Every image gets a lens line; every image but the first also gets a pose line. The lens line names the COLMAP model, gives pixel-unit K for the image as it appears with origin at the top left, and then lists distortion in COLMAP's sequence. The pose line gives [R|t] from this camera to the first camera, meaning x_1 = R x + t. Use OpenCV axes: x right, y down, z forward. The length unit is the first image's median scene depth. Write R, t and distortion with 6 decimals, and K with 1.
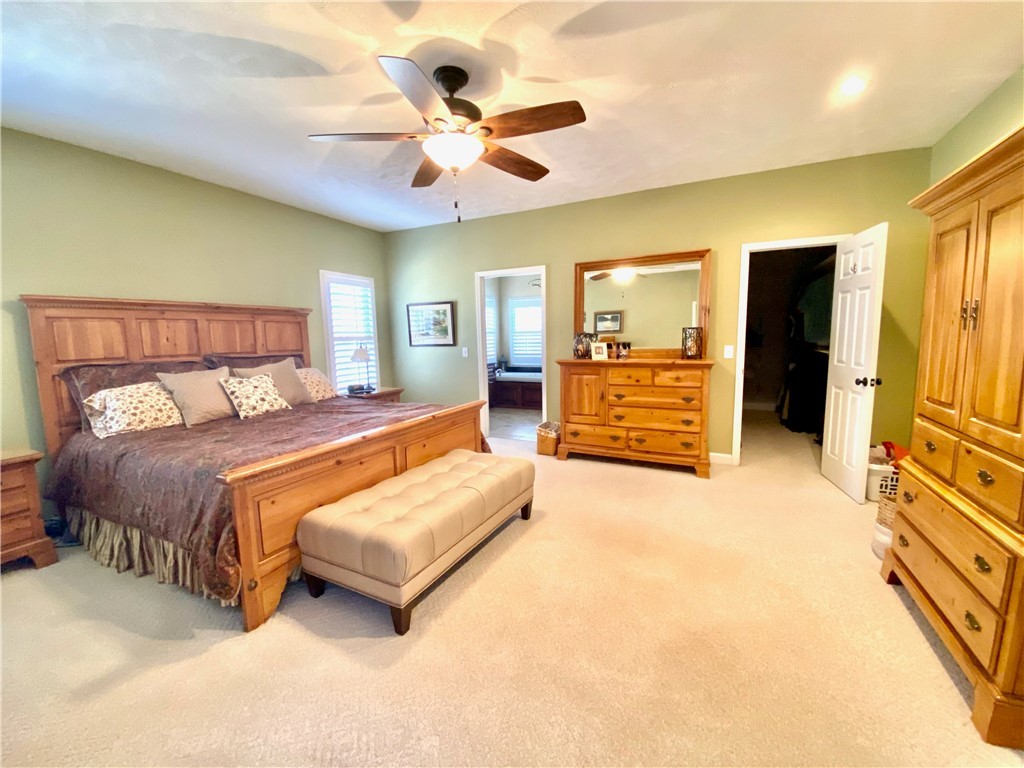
lens RADIAL K [[413.0, 0, 514.6], [0, 413.0, 389.8], [0, 0, 1]] dist [0.080058, -0.046773]
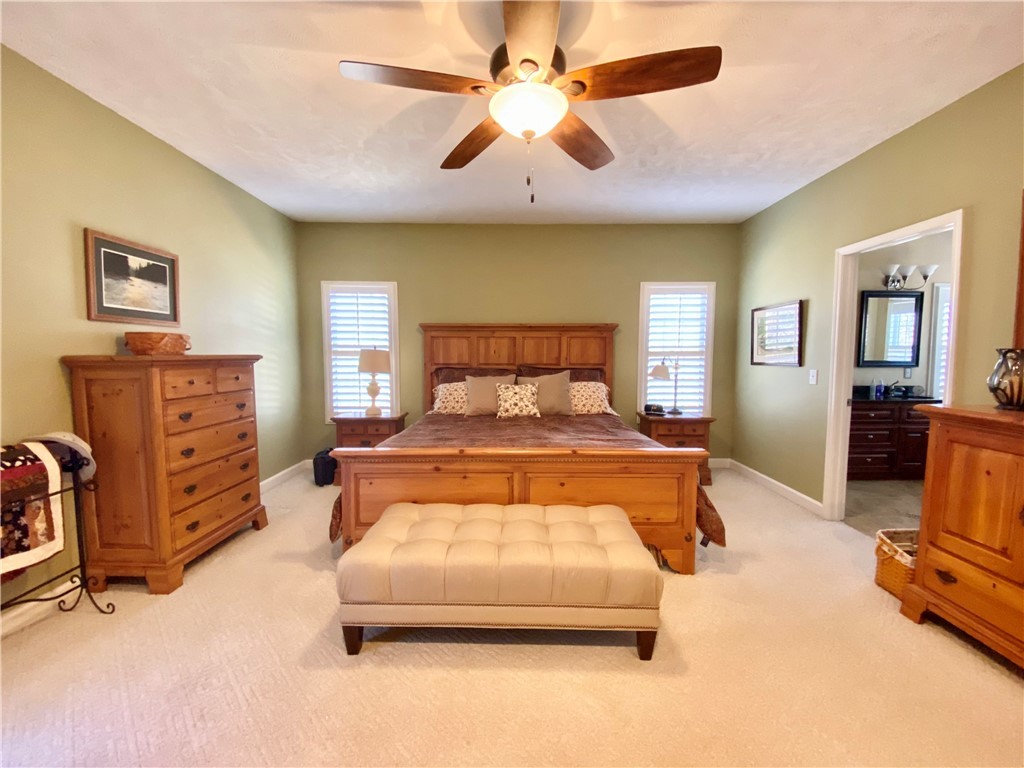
lens RADIAL K [[413.0, 0, 514.6], [0, 413.0, 389.8], [0, 0, 1]] dist [0.080058, -0.046773]
pose [[0.459123, 0.097617, -0.882993, 0.383781], [-0.127576, 0.990887, 0.043210, -0.062892], [0.879164, 0.092810, 0.467393, 0.443878]]
